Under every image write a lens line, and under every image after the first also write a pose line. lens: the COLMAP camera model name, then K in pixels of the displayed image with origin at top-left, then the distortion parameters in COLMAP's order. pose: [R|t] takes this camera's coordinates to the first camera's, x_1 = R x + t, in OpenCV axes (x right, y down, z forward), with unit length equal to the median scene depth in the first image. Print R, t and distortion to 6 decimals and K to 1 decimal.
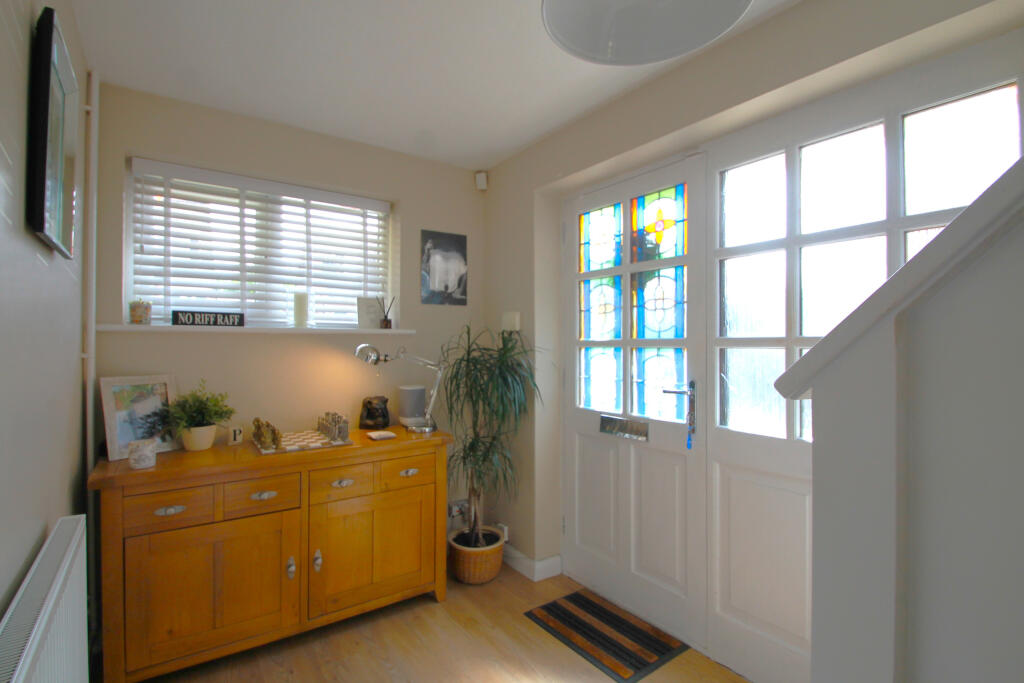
lens RADIAL K [[487.9, 0, 512.0], [0, 487.9, 341.5], [0, 0, 1]] dist [0.001187, 0.000236]
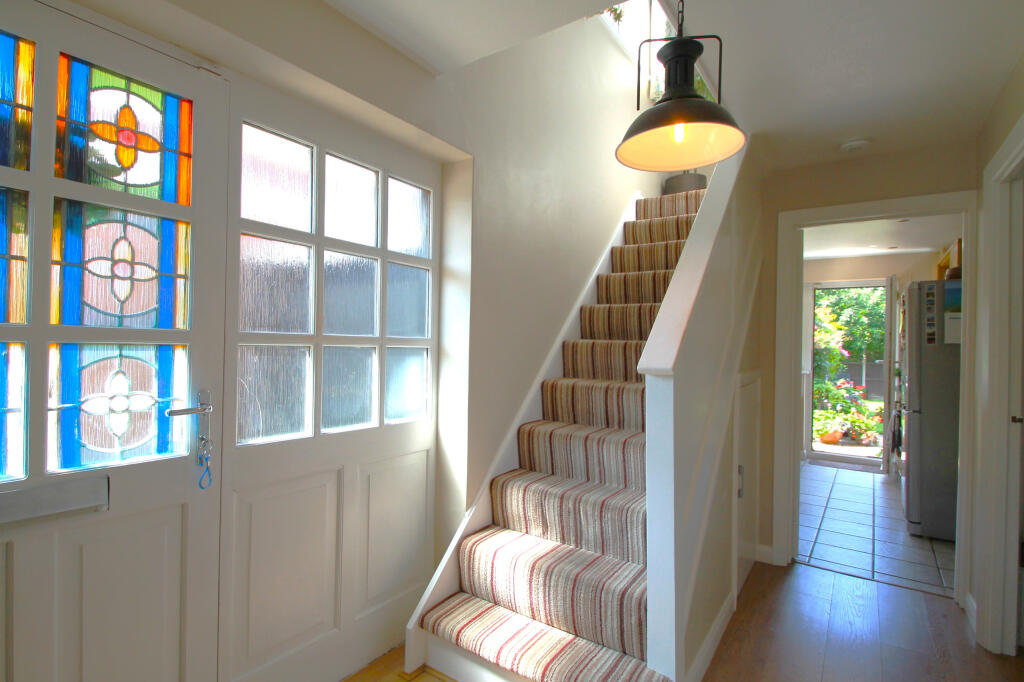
lens RADIAL K [[487.9, 0, 512.0], [0, 487.9, 341.0], [0, 0, 1]] dist [0.001187, 0.000236]
pose [[-0.304455, 0.007434, 0.952498, -0.401399], [-0.025618, 0.999544, -0.015990, 0.006673], [-0.952182, -0.029269, -0.304126, 0.729463]]
